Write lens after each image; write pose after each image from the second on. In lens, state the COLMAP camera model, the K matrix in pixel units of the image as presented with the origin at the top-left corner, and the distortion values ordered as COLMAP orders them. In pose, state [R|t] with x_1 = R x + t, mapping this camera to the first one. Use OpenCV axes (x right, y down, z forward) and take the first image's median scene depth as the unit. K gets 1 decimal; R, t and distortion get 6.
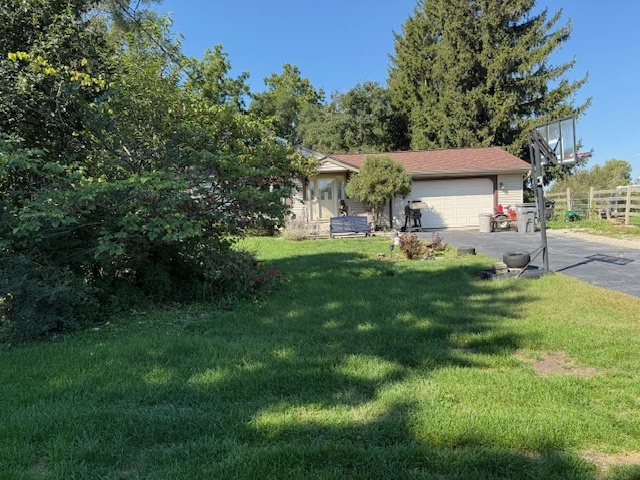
lens RADIAL K [[431.2, 0, 320.0], [0, 431.2, 243.3], [0, 0, 1]] dist [0.071976, -0.085397]
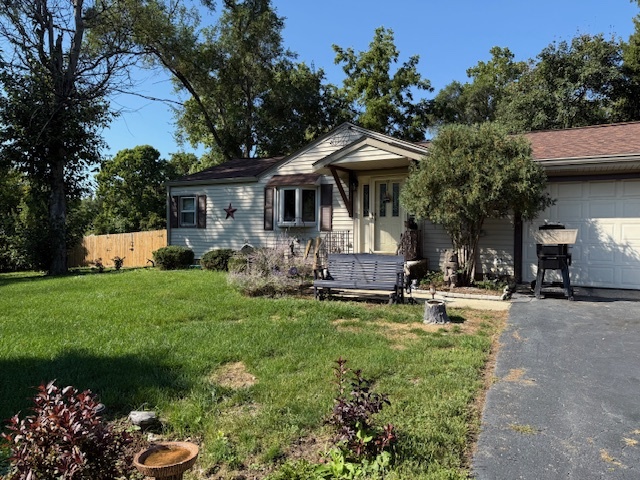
lens RADIAL K [[431.2, 0, 320.0], [0, 431.2, 243.3], [0, 0, 1]] dist [0.071976, -0.085397]
pose [[0.863586, 0.056797, -0.500992, 0.126191], [-0.072080, 0.997336, -0.011181, -0.031394], [0.499023, 0.045767, 0.865380, 0.276877]]
